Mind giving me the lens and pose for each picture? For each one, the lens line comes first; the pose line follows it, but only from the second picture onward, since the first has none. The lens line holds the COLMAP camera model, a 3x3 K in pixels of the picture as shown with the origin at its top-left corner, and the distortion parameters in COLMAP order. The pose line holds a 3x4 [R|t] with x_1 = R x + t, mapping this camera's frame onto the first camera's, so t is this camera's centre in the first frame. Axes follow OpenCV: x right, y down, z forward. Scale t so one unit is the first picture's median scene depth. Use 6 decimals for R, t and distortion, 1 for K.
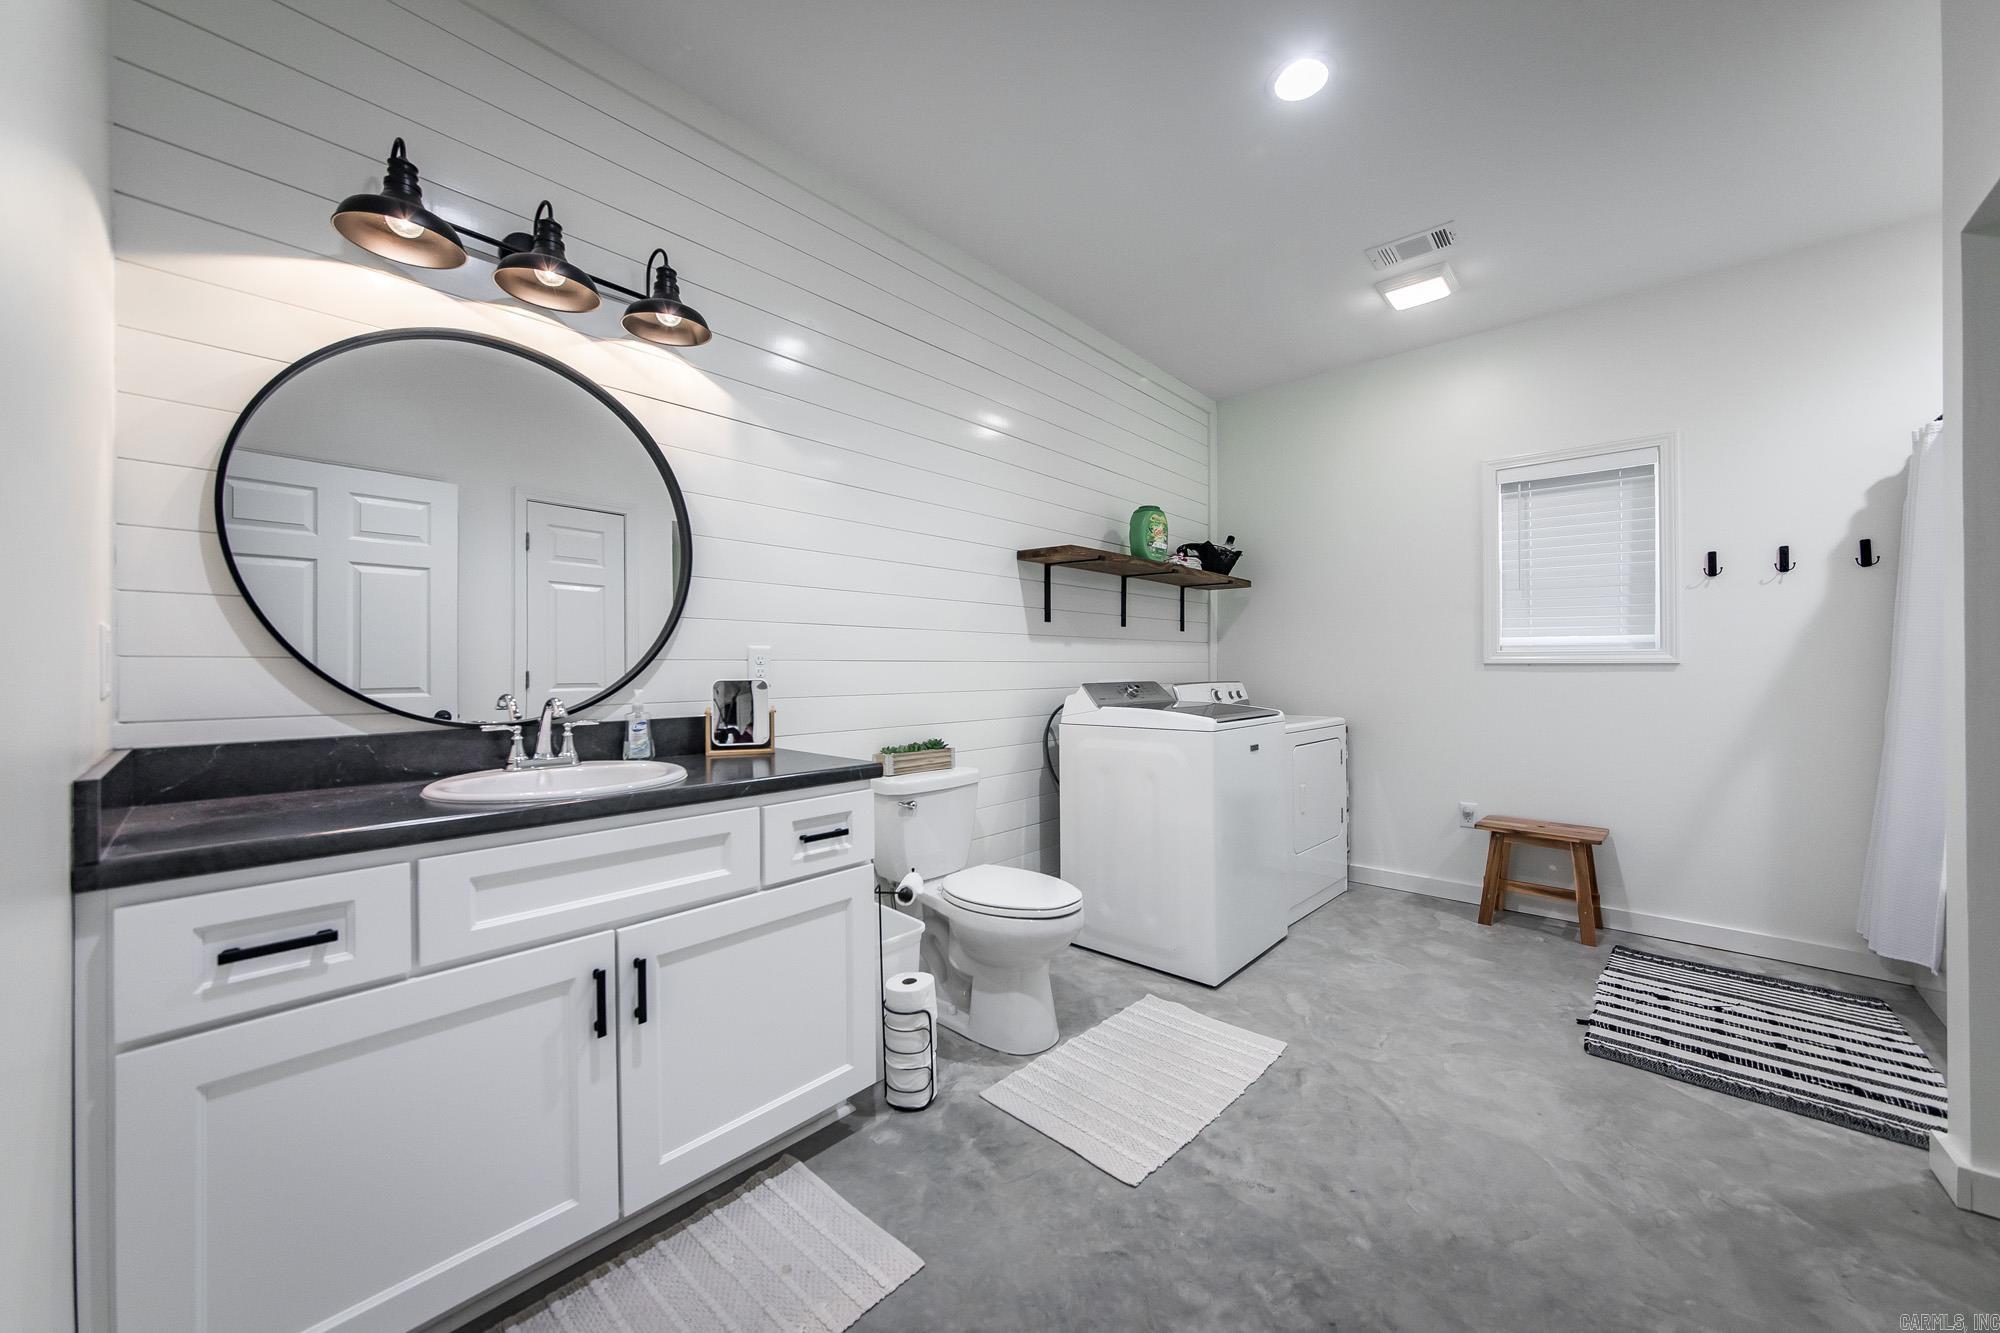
lens RADIAL K [[730.2, 0, 987.3], [0, 730.2, 662.0], [0, 0, 1]] dist [-0.010492, 0.001942]
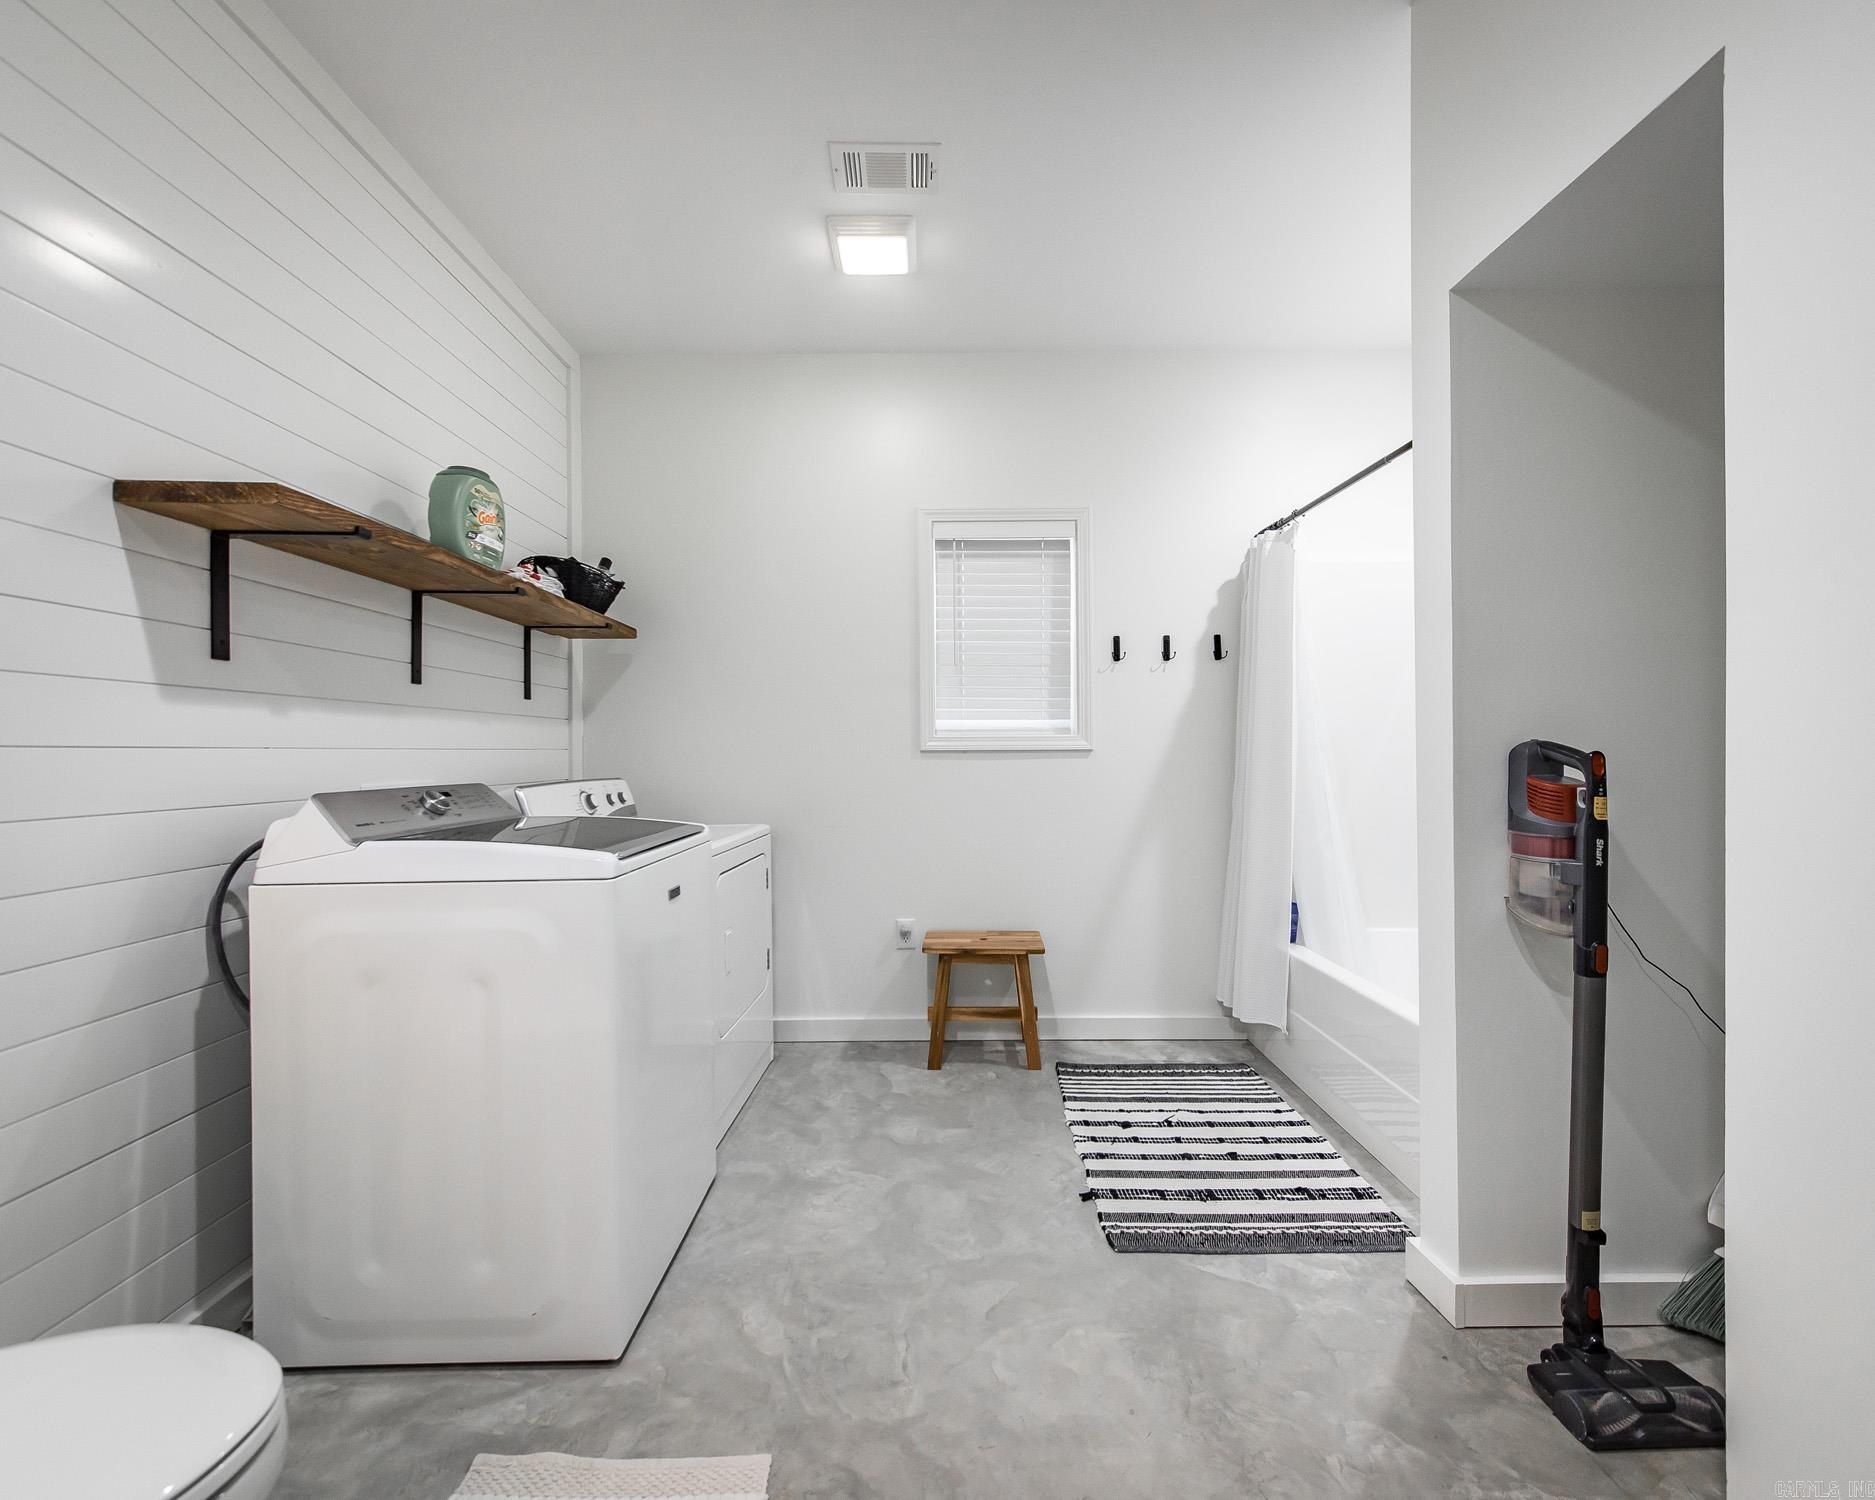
lens RADIAL K [[825.1, 0, 943.9], [0, 825.1, 753.9], [0, 0, 1]] dist [0.003491, 0.000000]
pose [[0.731442, -0.004106, 0.681891, 0.064830], [0.001282, 0.999988, 0.004646, 0.001780], [-0.681902, -0.002524, 0.731439, 0.334935]]
